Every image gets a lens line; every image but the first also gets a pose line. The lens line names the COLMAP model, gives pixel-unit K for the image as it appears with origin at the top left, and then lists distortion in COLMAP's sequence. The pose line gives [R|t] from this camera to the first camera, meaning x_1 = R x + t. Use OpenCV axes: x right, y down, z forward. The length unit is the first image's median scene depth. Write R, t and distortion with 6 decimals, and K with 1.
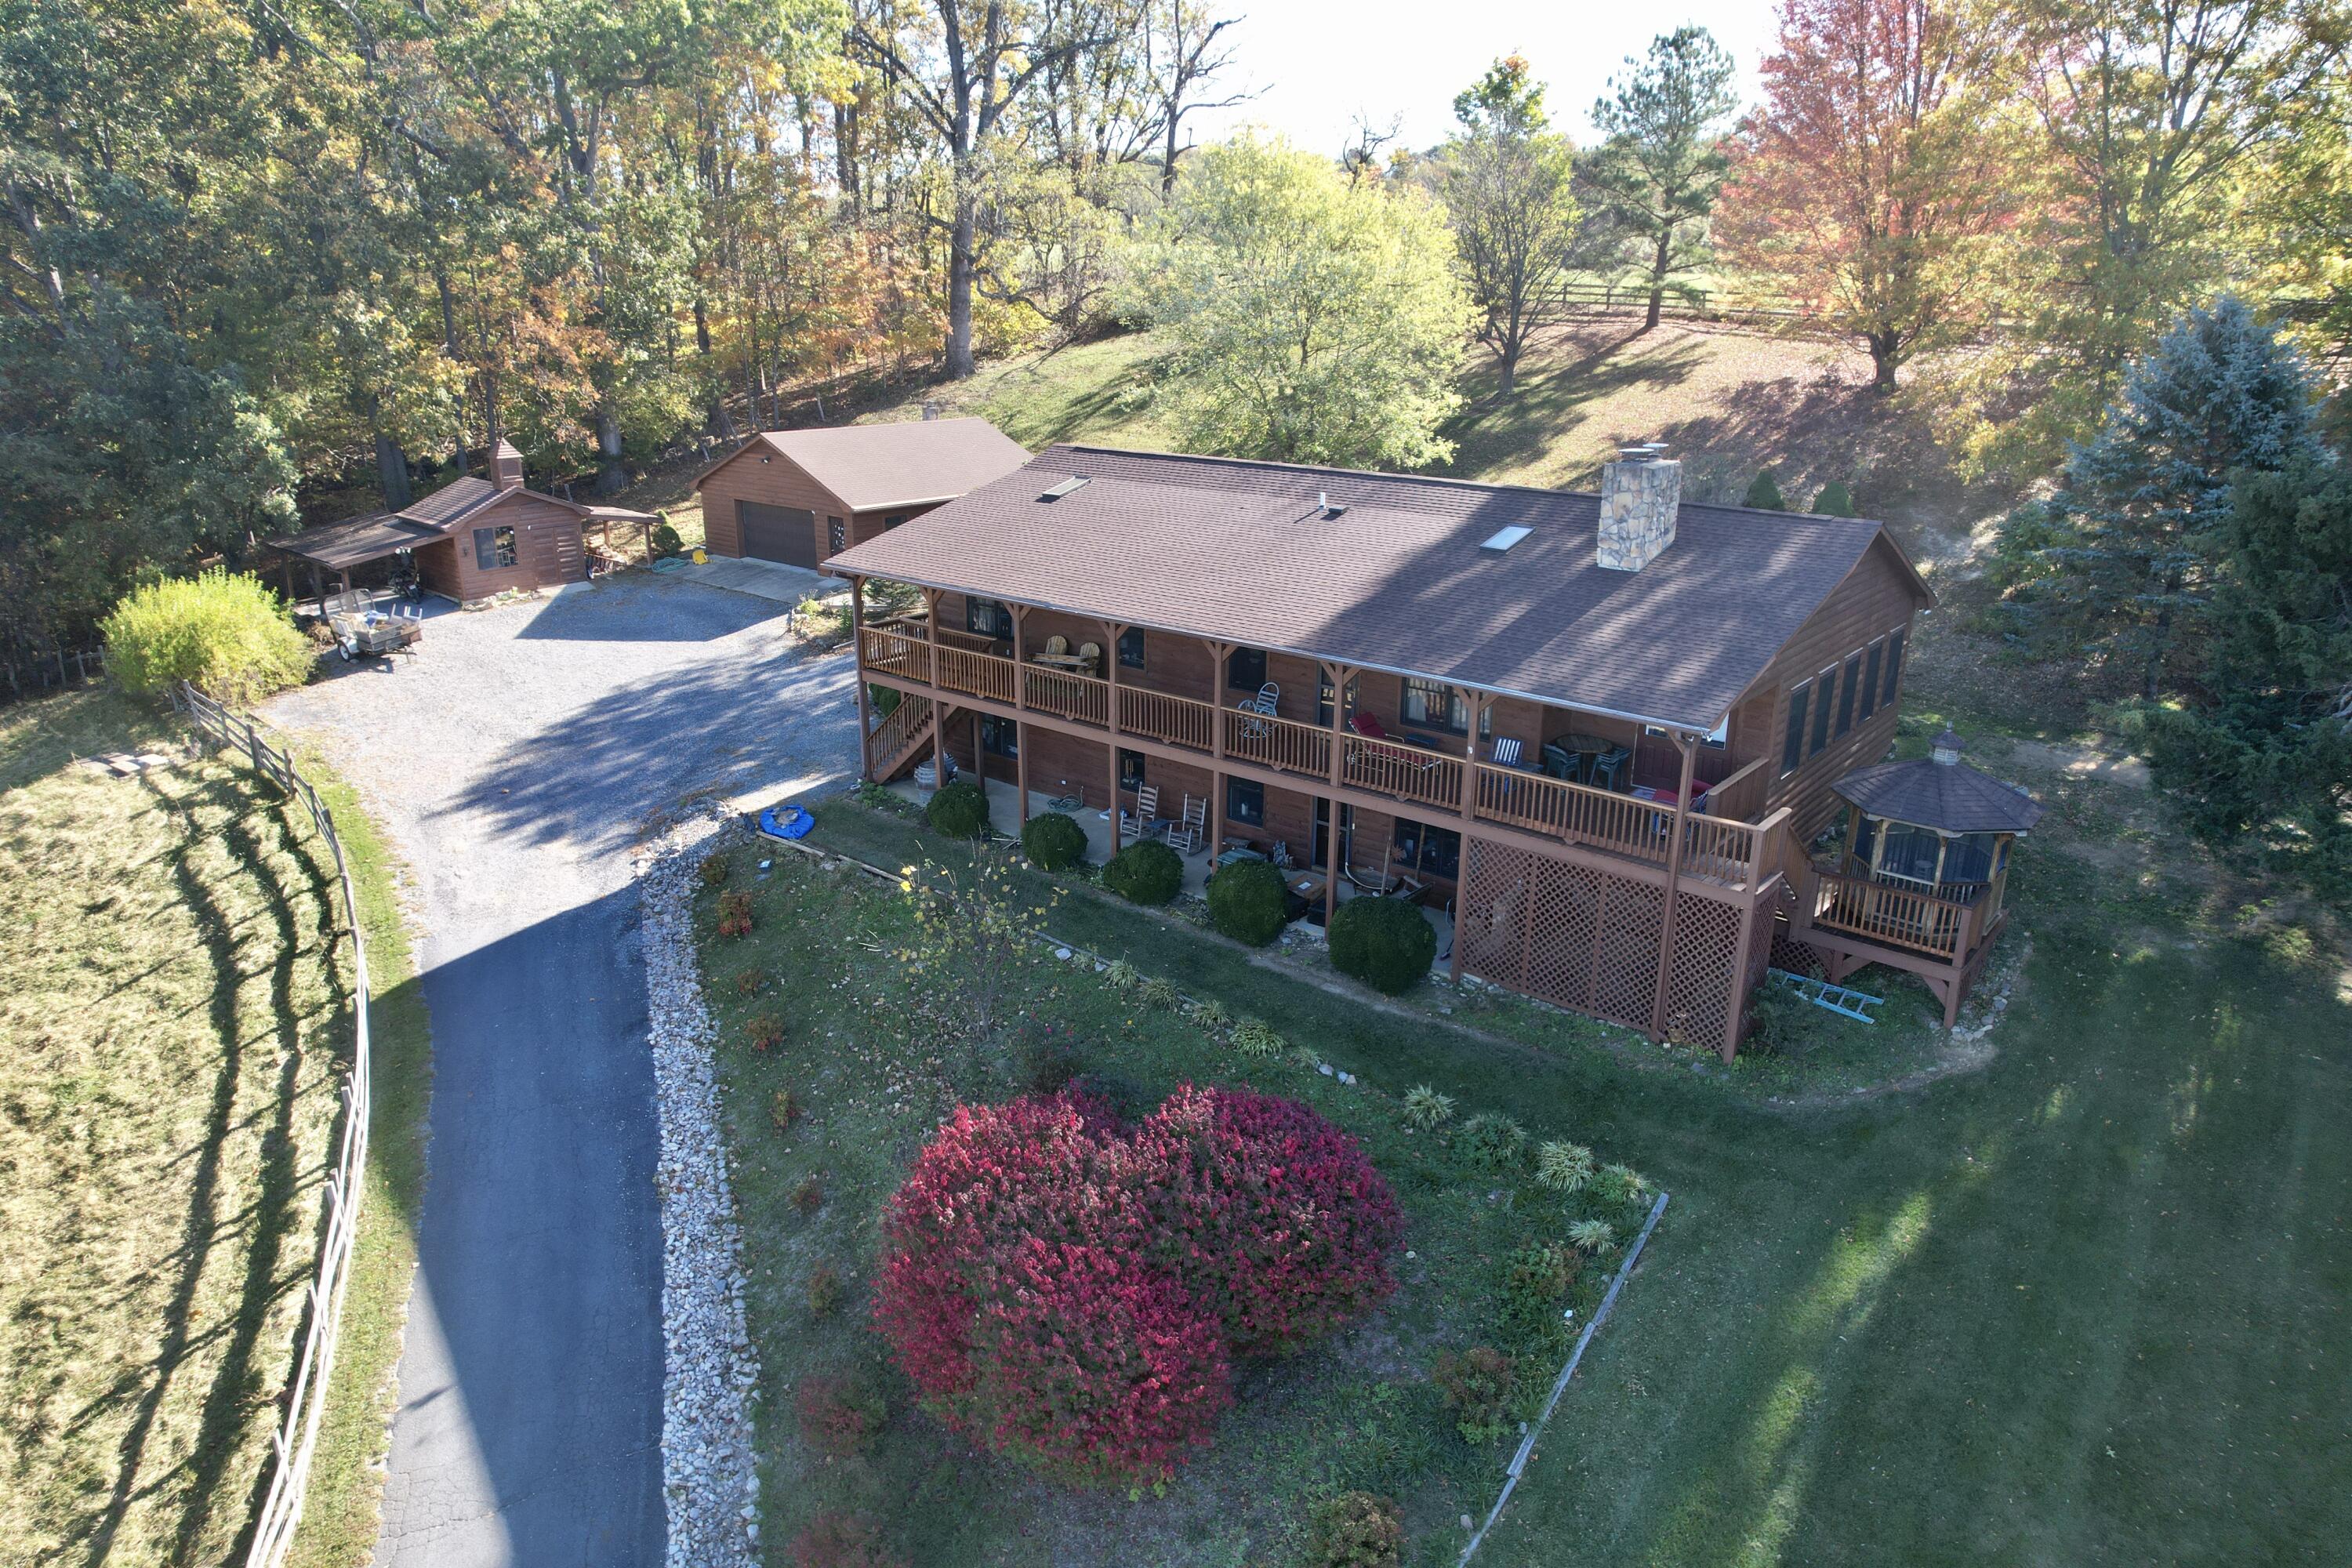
lens RADIAL K [[1507.1, 0, 1176.0], [0, 1507.1, 784.0], [0, 0, 1]] dist [-0.072049, 0.058872]
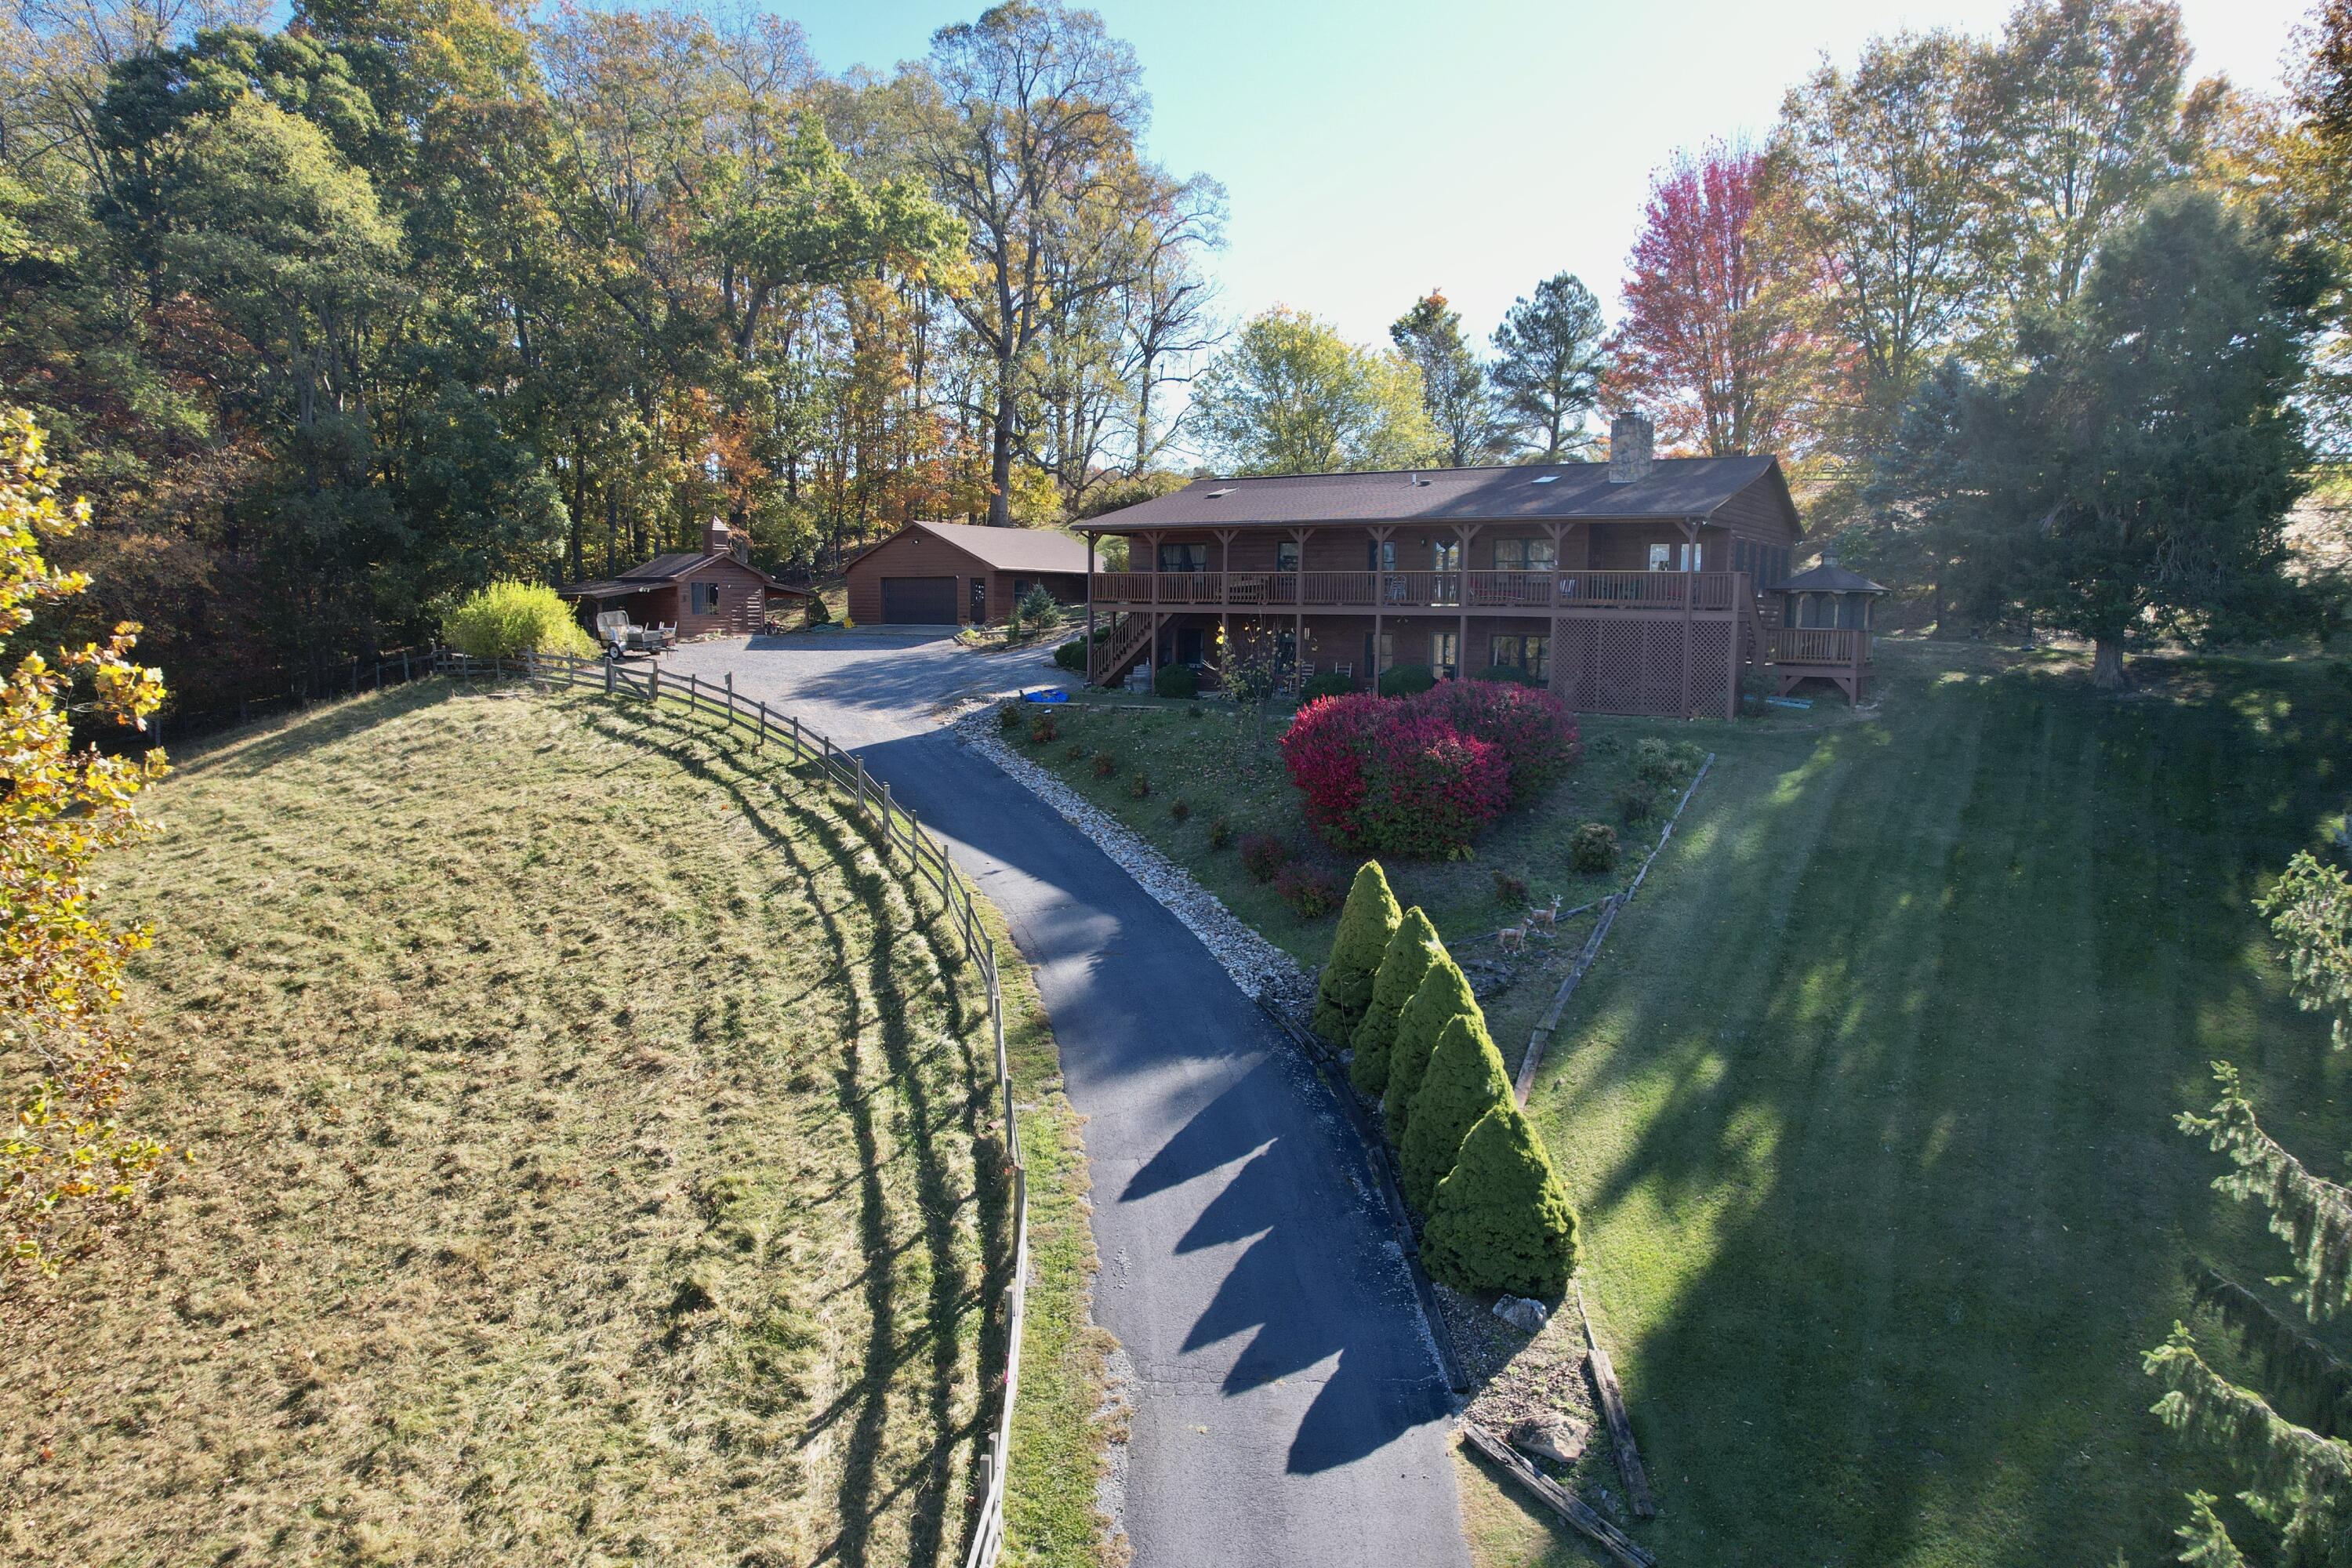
lens RADIAL K [[1500.7, 0, 1176.0], [0, 1500.7, 784.0], [0, 0, 1]] dist [0.001649, -0.135516]
pose [[0.994124, -0.004921, 0.108133, -0.283318], [0.026892, 0.978874, -0.202689, 0.382482], [-0.104851, 0.204406, 0.973255, -0.365121]]
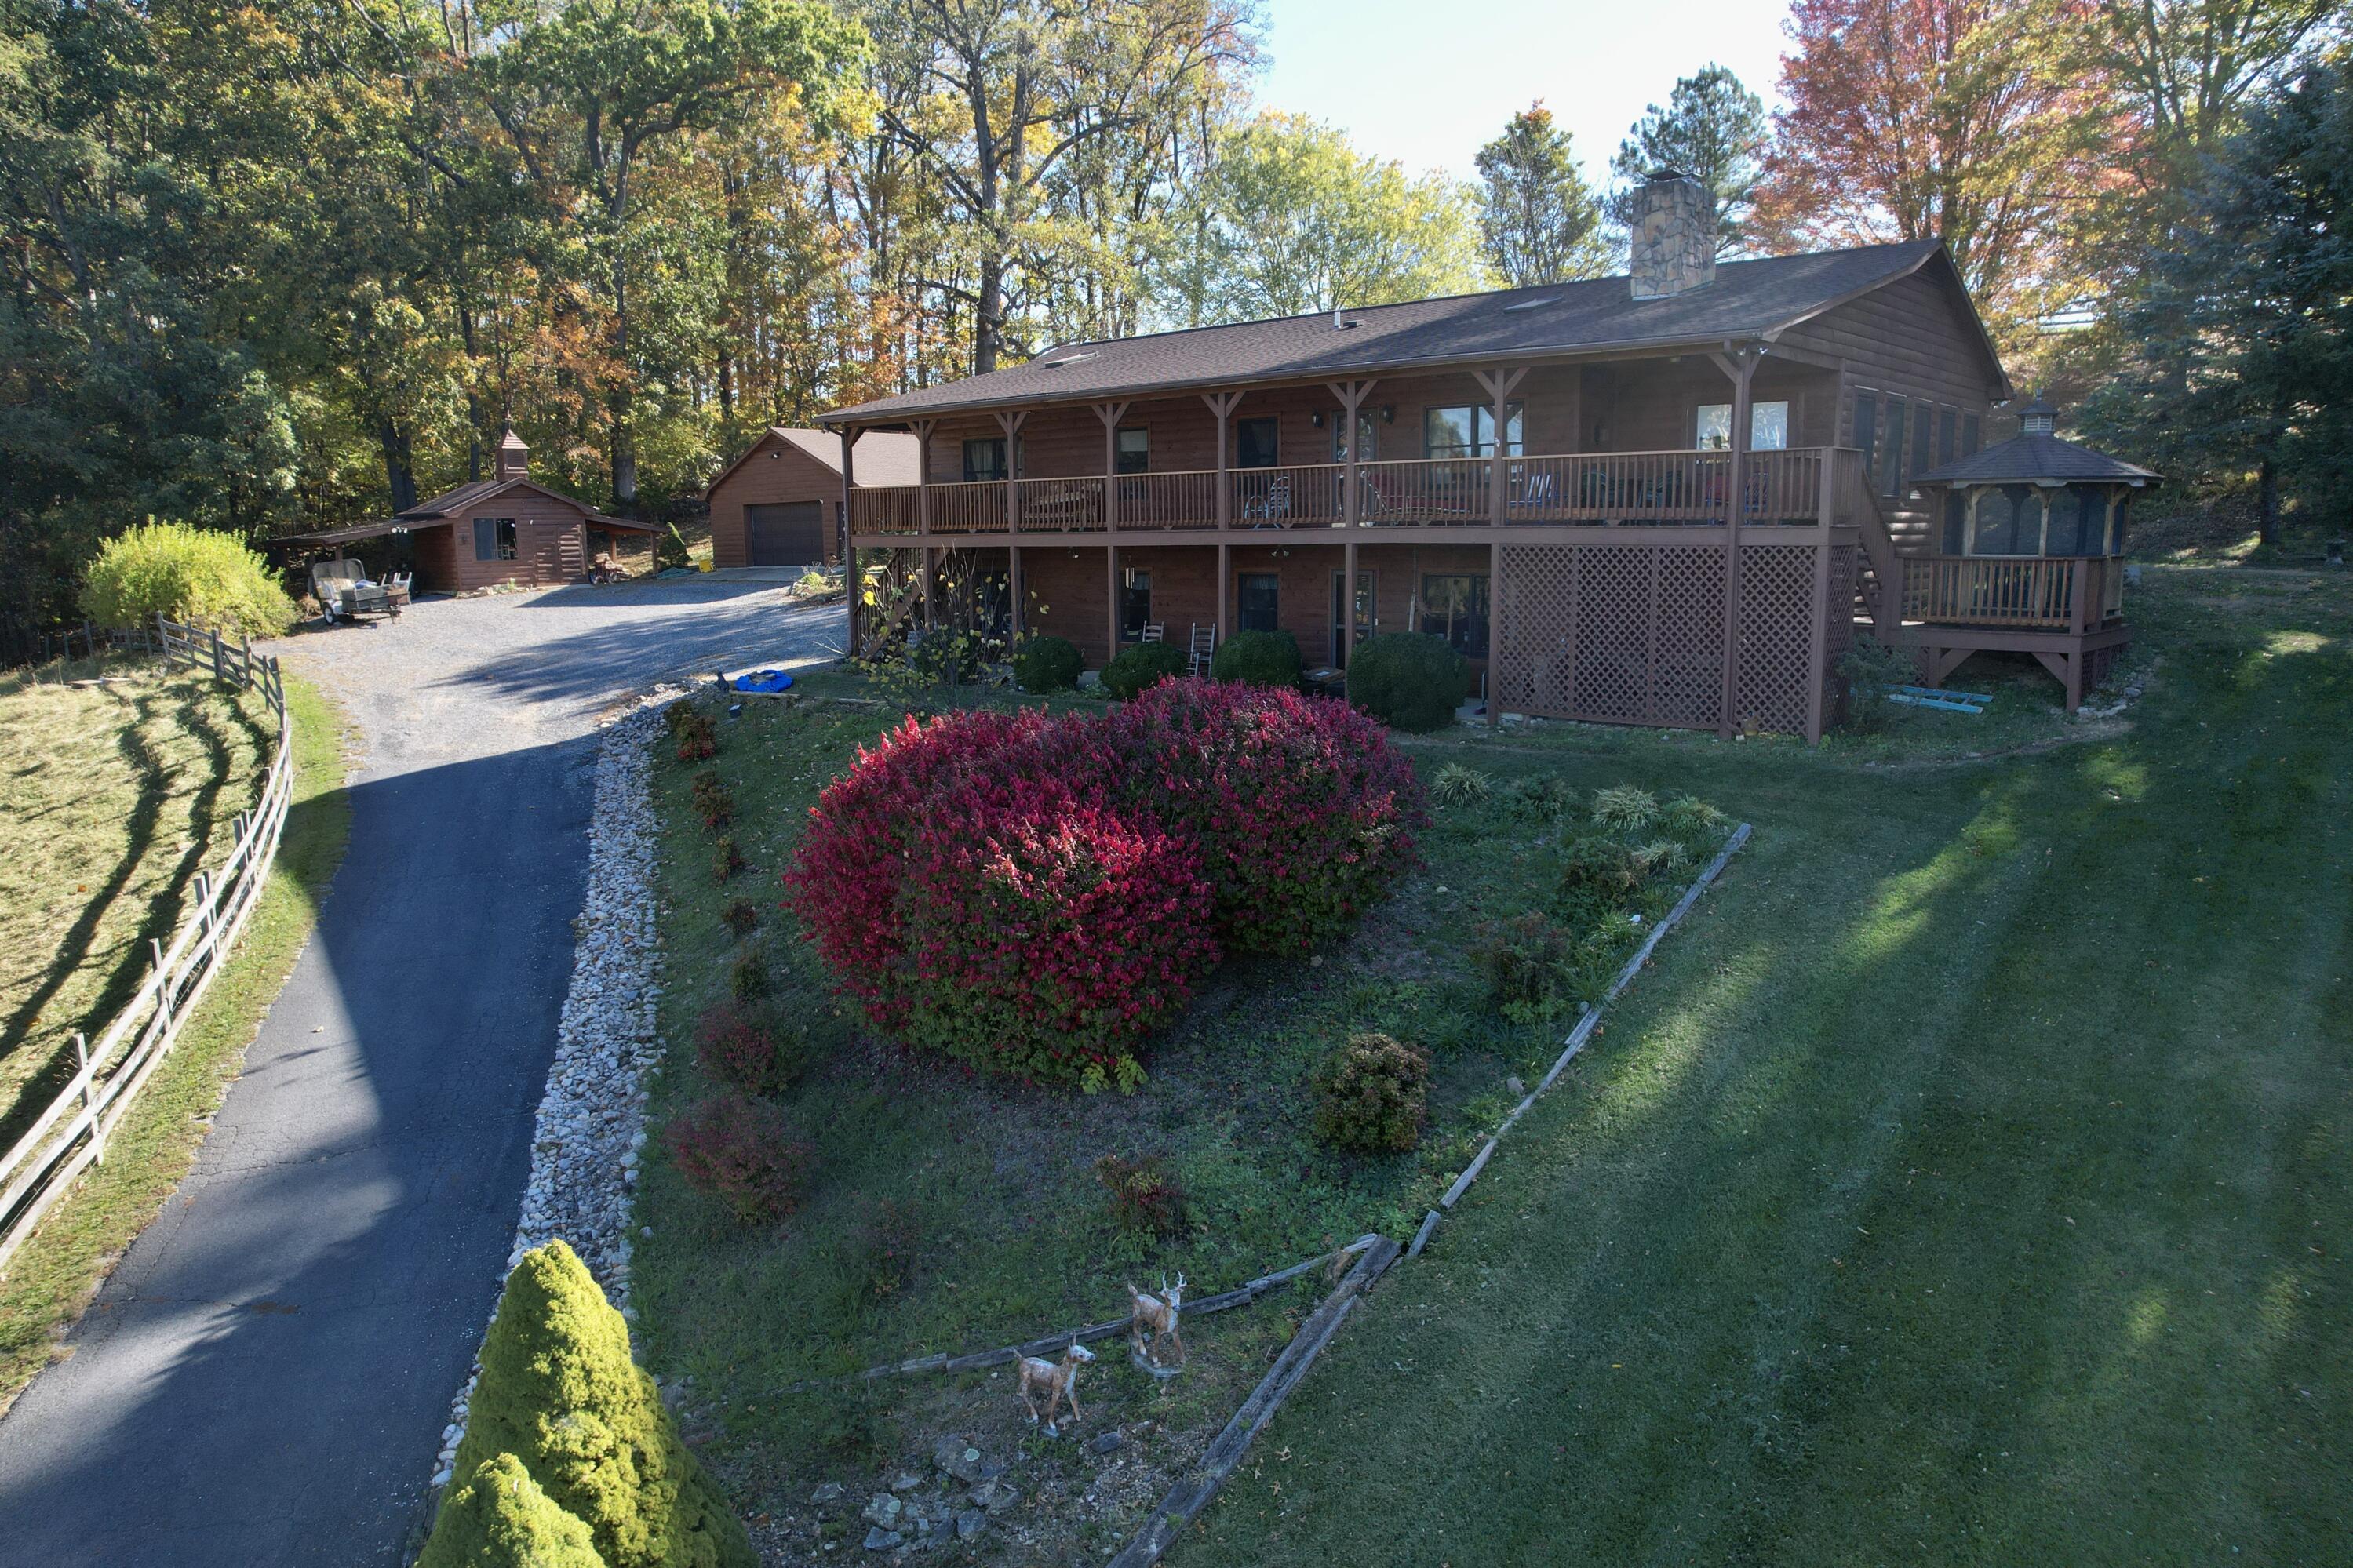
lens RADIAL K [[1551.7, 0, 1156.0], [0, 1551.7, 787.7], [0, 0, 1]] dist [-0.071362, 0.058001]
pose [[0.999063, -0.008567, -0.042420, 0.020901], [0.001727, 0.987323, -0.158711, 0.231876], [0.043242, 0.158490, 0.986413, 0.080730]]
